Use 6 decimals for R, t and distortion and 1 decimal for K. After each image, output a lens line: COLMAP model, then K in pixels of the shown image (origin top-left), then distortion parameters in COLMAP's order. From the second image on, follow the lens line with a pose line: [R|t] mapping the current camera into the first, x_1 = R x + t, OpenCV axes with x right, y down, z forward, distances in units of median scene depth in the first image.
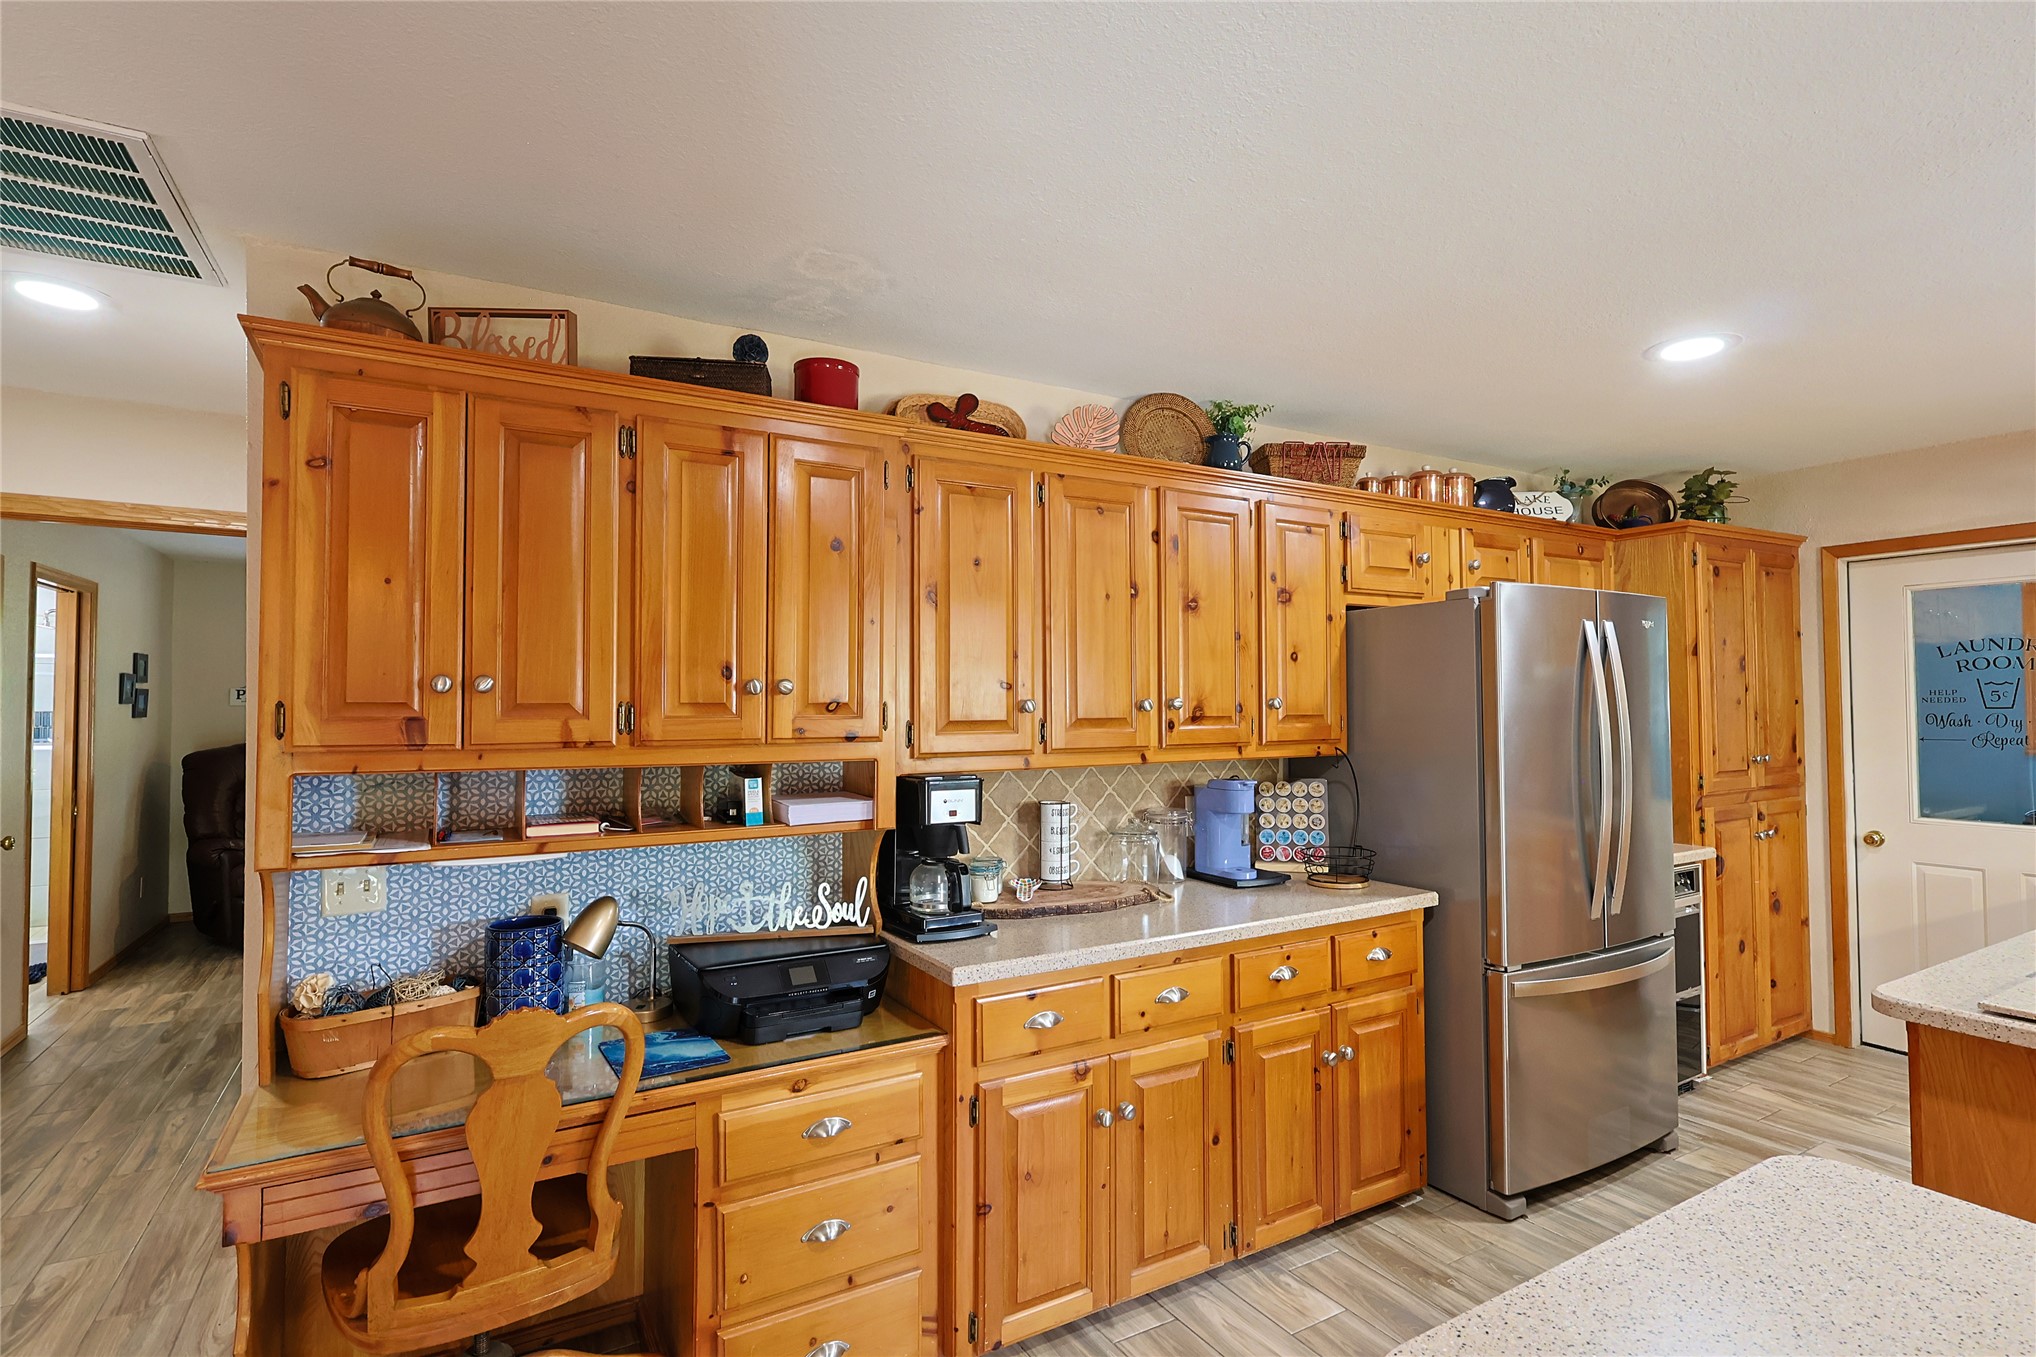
lens RADIAL K [[990.5, 0, 1021.0], [0, 990.5, 678.7], [0, 0, 1]] dist [-0.004628, 0.002194]
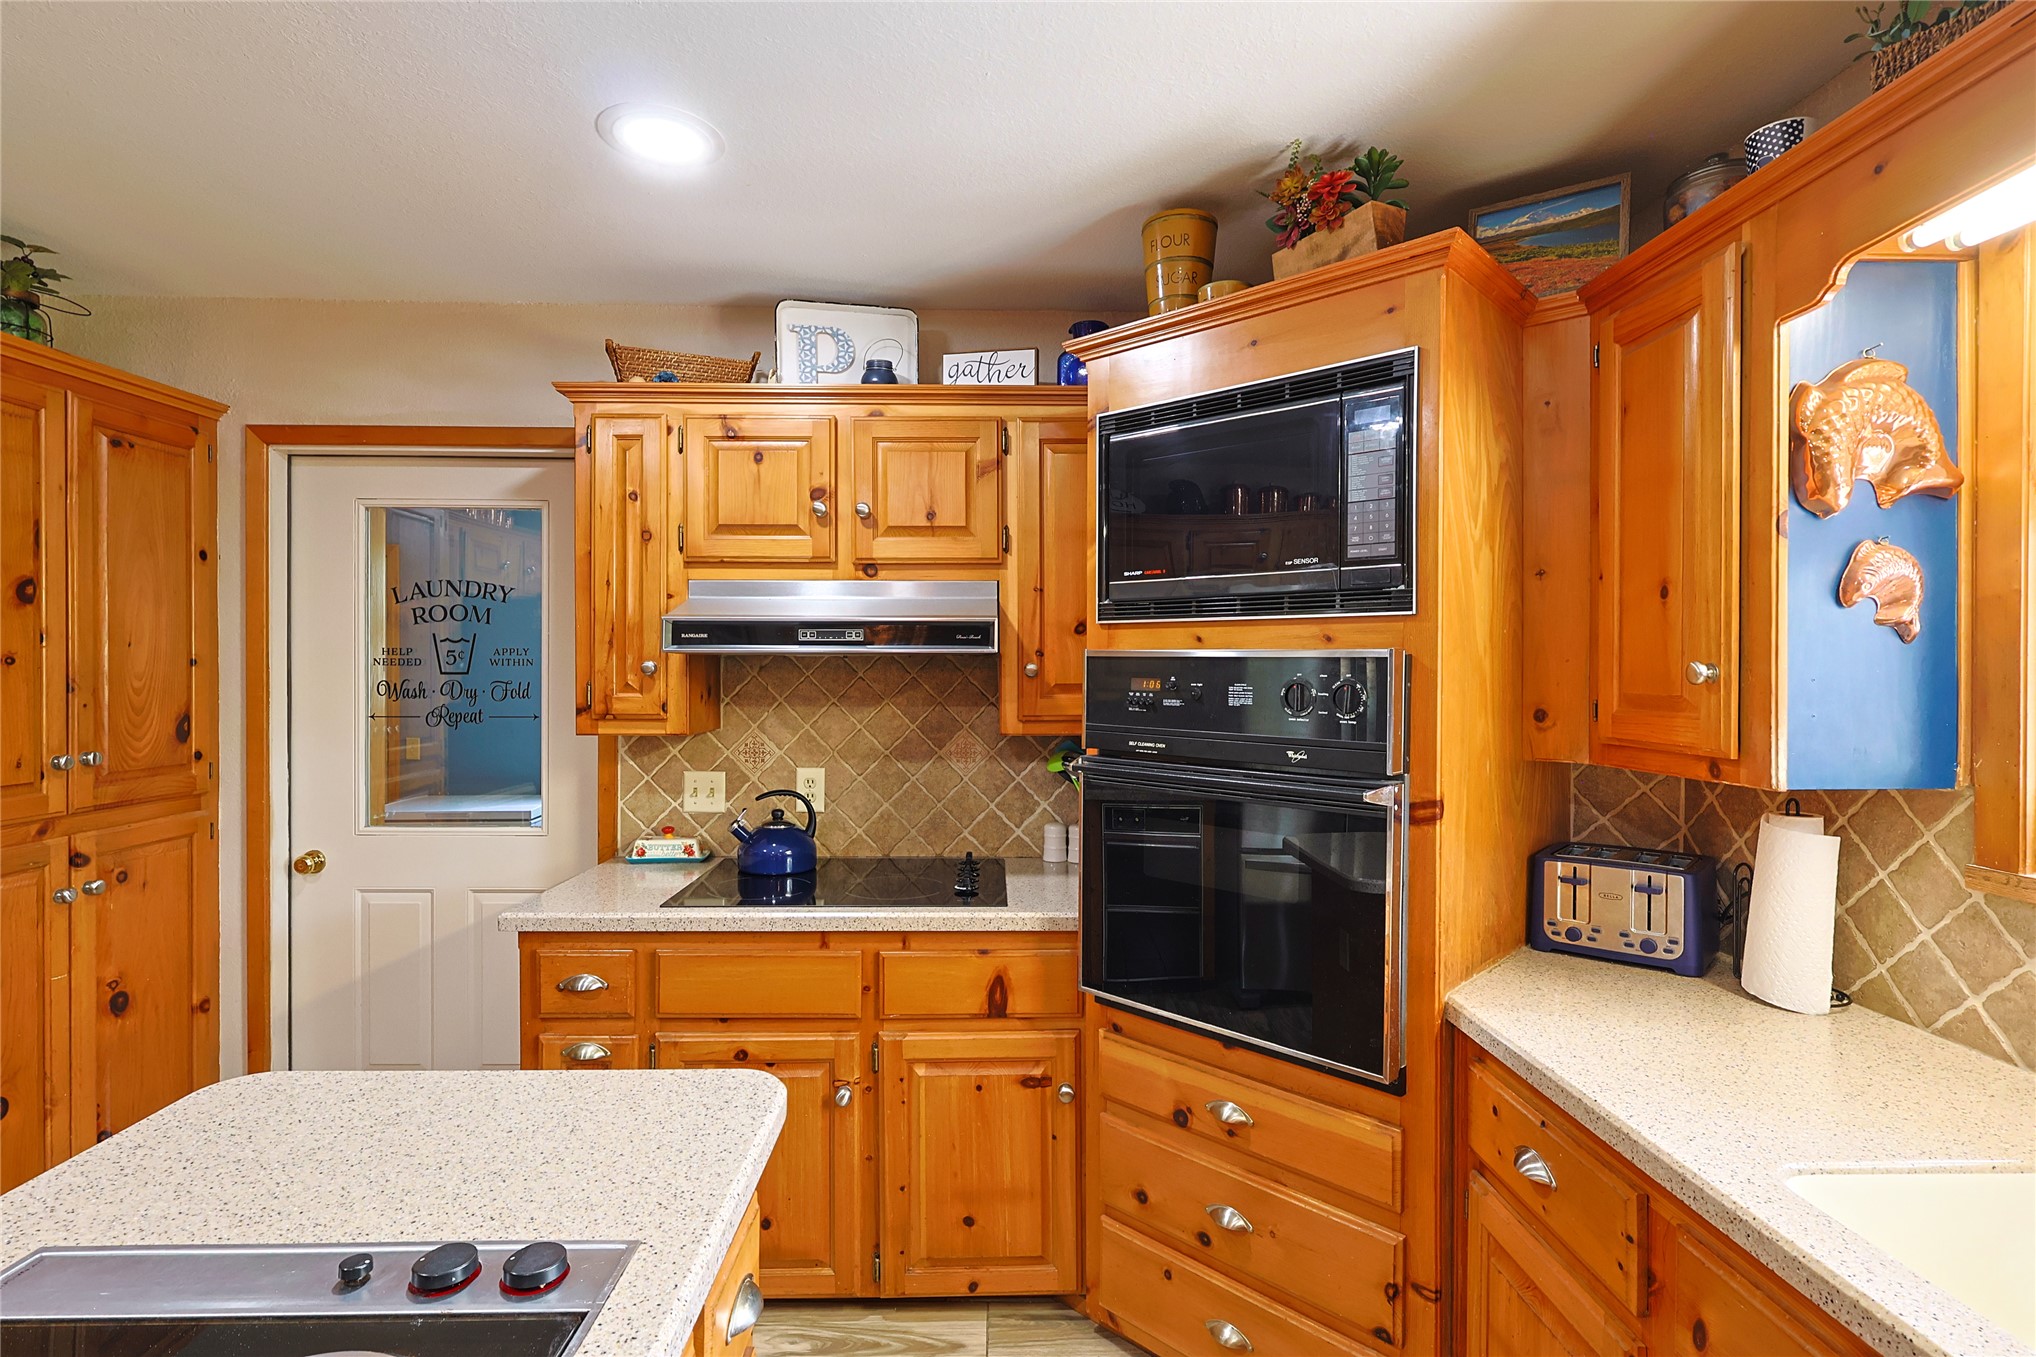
lens RADIAL K [[990.5, 0, 1021.0], [0, 990.5, 678.7], [0, 0, 1]] dist [-0.004628, 0.002194]
pose [[0.481823, -0.000711, 0.876268, 0.842564], [-0.032990, 0.999276, 0.018951, 0.008174], [-0.875647, -0.038039, 0.481451, 0.407431]]
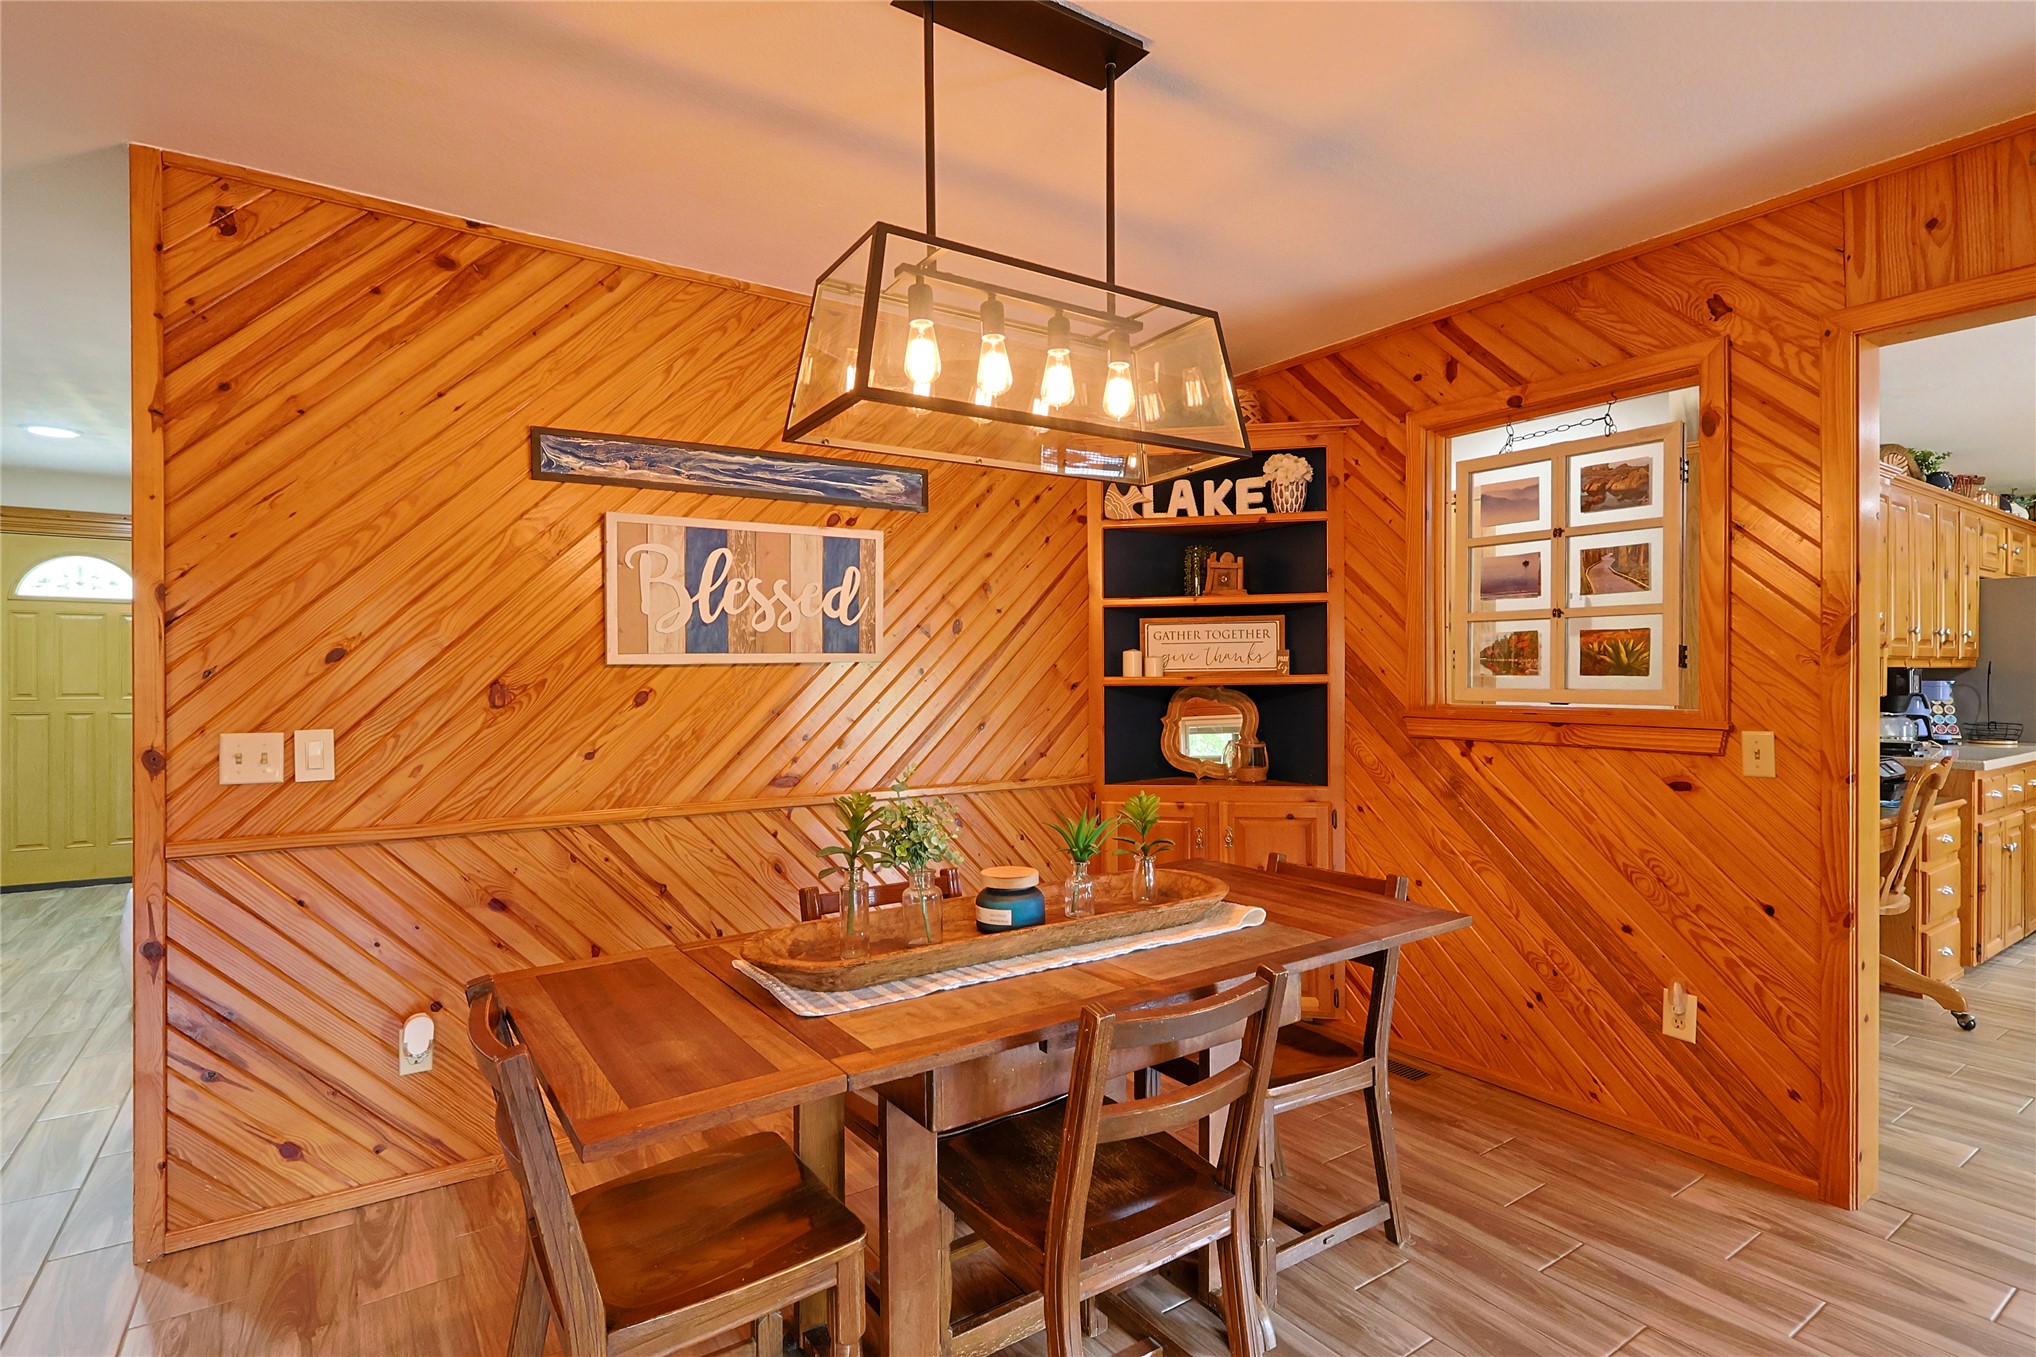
lens RADIAL K [[990.5, 0, 1021.0], [0, 990.5, 678.7], [0, 0, 1]] dist [-0.004628, 0.002194]
pose [[0.997222, 0.004274, 0.074368, -1.816555], [-0.006664, 0.999468, 0.031918, 0.071324], [-0.074192, -0.032325, 0.996720, -0.676573]]
